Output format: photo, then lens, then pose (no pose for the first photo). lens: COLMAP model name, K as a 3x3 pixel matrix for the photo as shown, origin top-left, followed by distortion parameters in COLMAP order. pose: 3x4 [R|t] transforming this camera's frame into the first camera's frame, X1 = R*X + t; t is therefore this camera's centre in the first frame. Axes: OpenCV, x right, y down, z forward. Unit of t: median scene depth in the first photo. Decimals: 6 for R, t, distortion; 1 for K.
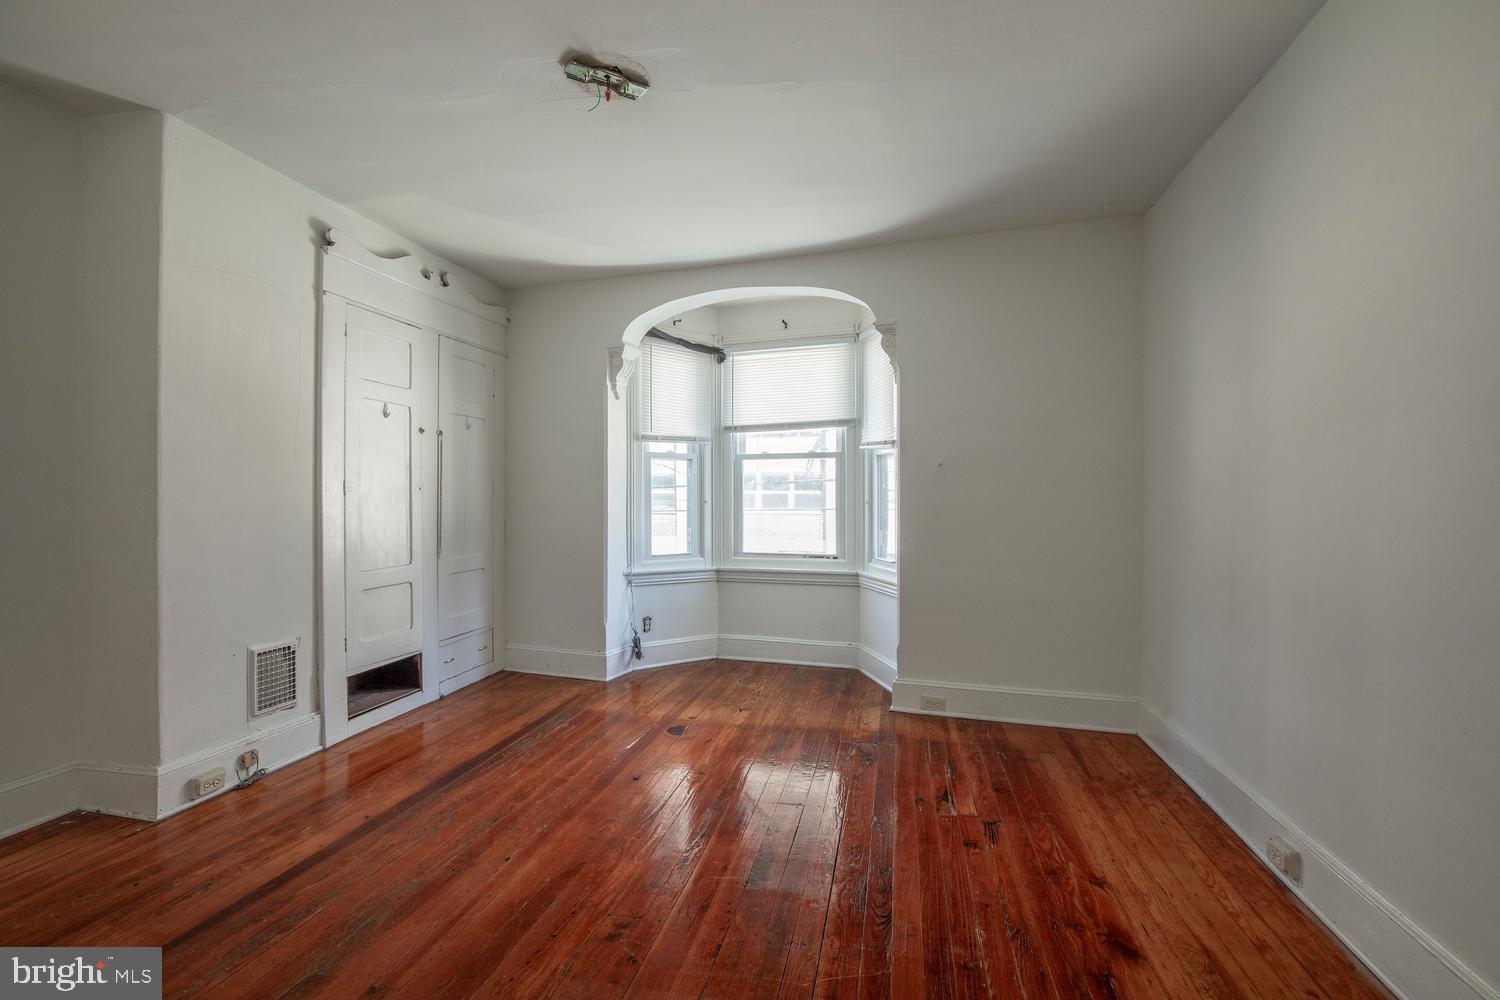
lens RADIAL K [[701.5, 0, 729.2], [0, 701.5, 498.6], [0, 0, 1]] dist [-0.023821, 0.004875]
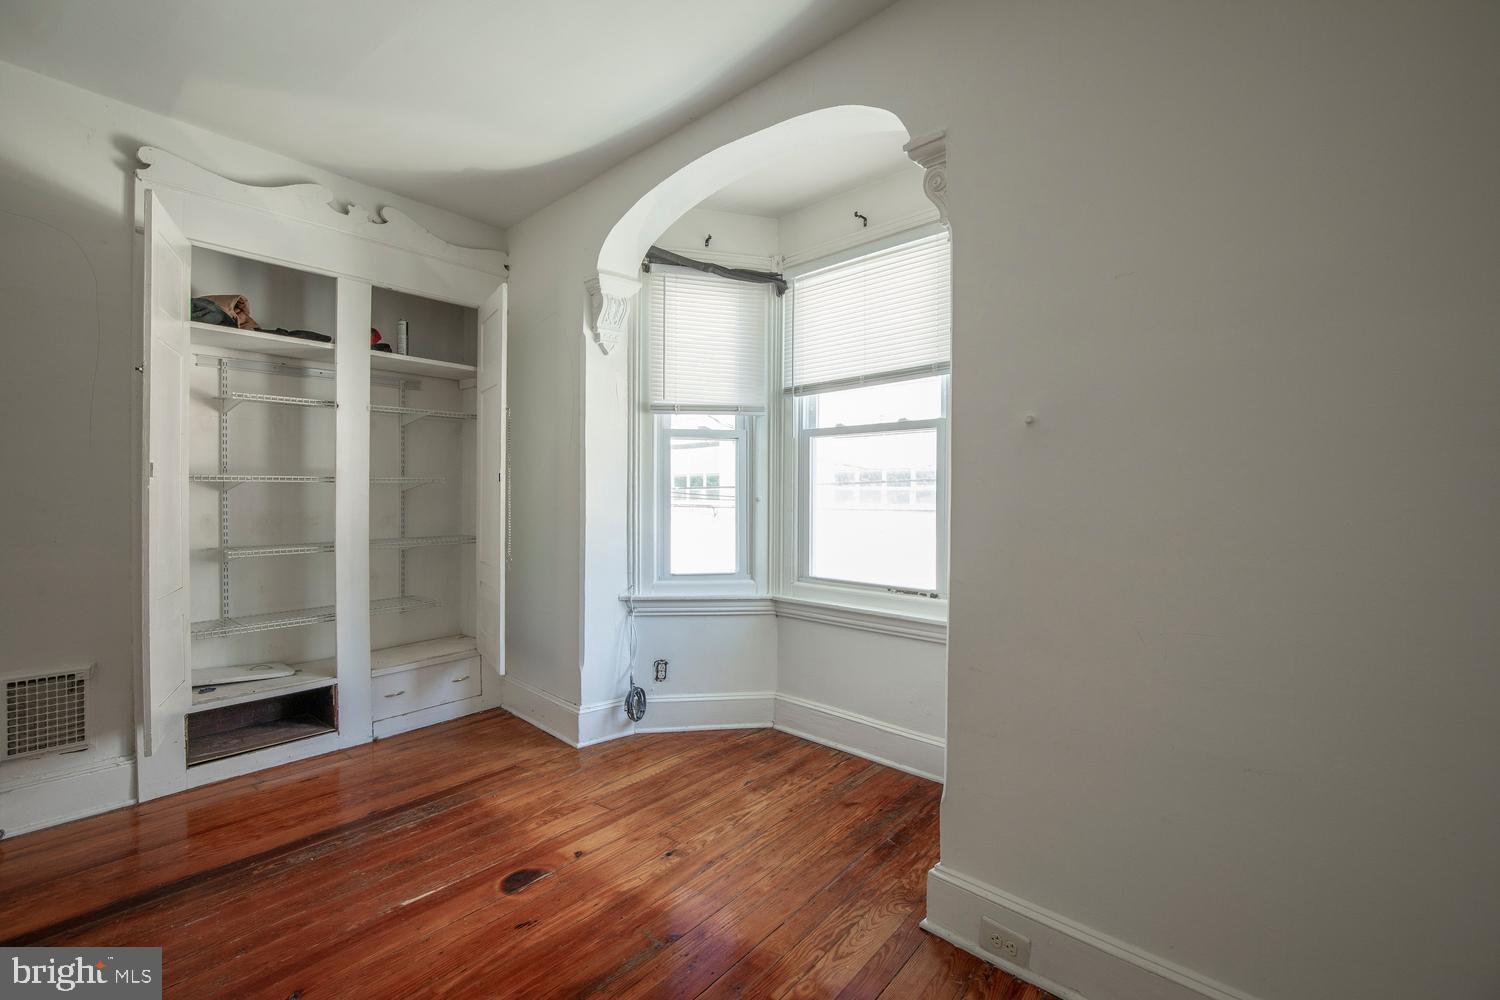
lens RADIAL K [[701.5, 0, 695.0], [0, 701.5, 501.2], [0, 0, 1]] dist [-0.023821, 0.004875]
pose [[0.902436, 0.013458, -0.430613, 0.238489], [-0.009124, 0.999885, 0.012129, -0.001774], [0.430726, -0.007017, 0.902455, 0.403455]]
